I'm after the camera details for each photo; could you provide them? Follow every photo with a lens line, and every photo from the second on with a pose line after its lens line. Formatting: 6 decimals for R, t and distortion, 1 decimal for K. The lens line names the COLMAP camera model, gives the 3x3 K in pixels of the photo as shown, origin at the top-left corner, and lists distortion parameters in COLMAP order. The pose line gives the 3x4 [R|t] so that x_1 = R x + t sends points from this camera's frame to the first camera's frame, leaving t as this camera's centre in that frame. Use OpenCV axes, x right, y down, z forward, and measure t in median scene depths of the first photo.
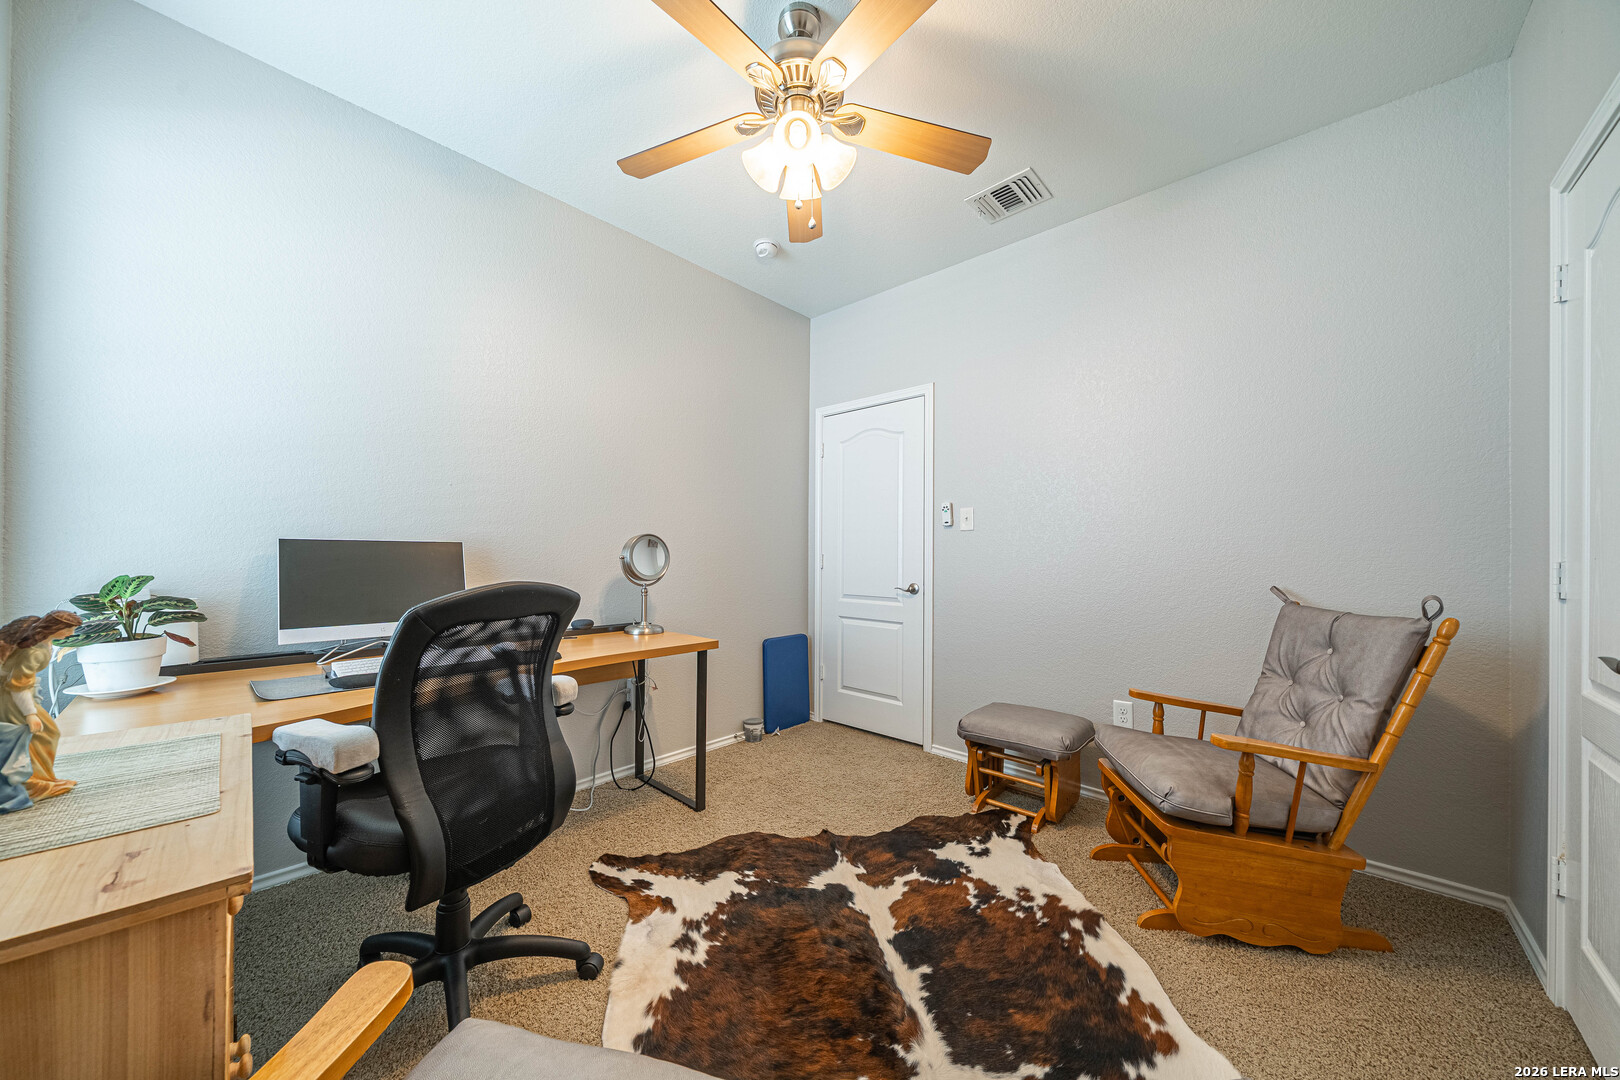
lens RADIAL K [[568.1, 0, 799.2], [0, 568.1, 551.9], [0, 0, 1]] dist [-0.005647, -0.000051]
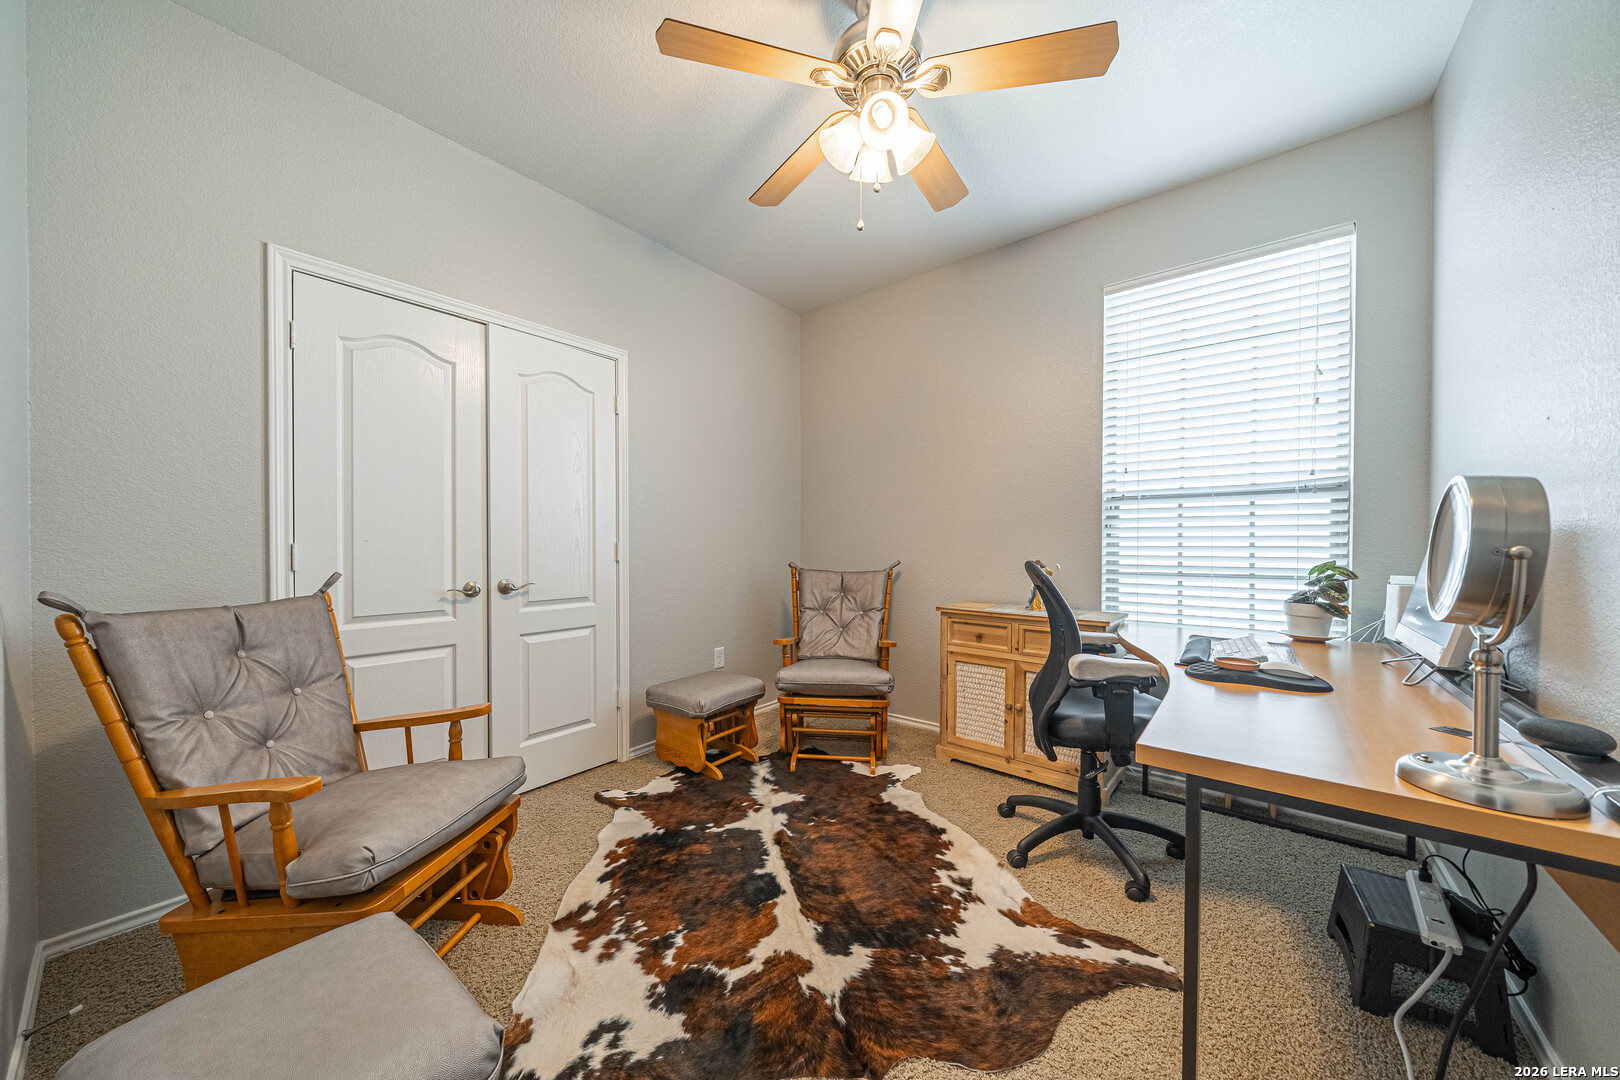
lens RADIAL K [[568.1, 0, 799.2], [0, 568.1, 551.9], [0, 0, 1]] dist [-0.005647, -0.000051]
pose [[-0.997935, -0.008952, -0.063602, 0.185075], [-0.009414, 0.999931, 0.006962, 0.015611], [0.063536, 0.007546, -0.997951, 1.890822]]
